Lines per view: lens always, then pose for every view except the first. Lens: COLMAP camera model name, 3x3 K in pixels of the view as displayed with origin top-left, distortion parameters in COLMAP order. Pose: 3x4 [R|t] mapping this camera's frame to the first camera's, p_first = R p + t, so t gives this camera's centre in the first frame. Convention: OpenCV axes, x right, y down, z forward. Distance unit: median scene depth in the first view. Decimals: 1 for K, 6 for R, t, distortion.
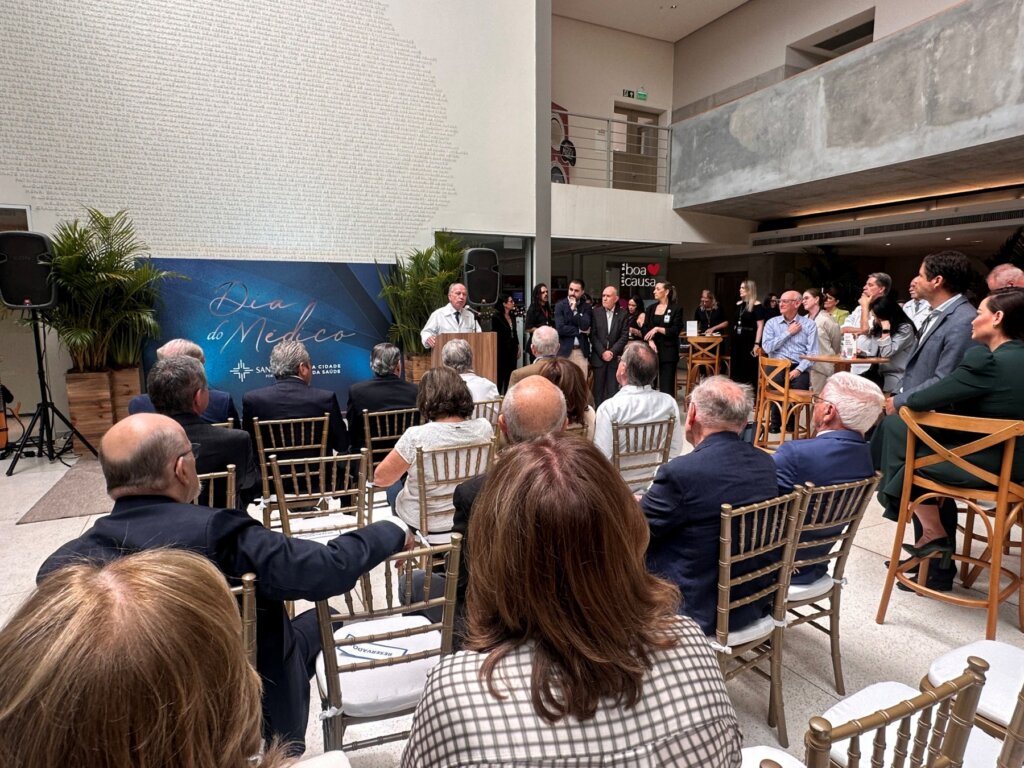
lens RADIAL K [[600.4, 0, 511.8], [0, 600.4, 399.2], [0, 0, 1]] dist [-0.005099, 0.004910]
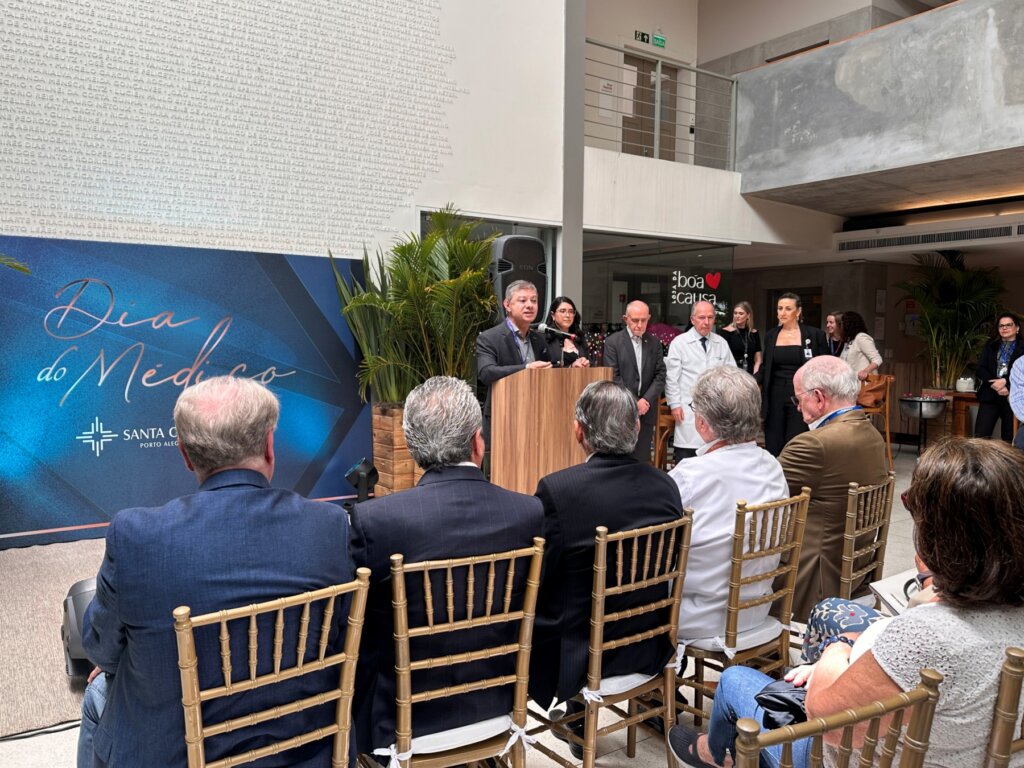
lens RADIAL K [[835.2, 0, 521.2], [0, 835.2, 390.7], [0, 0, 1]] dist [0.048491, -0.054295]
pose [[0.988635, 0.000102, 0.150333, -0.161559], [0.013818, 0.995705, -0.091550, -0.011518], [-0.149696, 0.092587, 0.984387, 0.148946]]
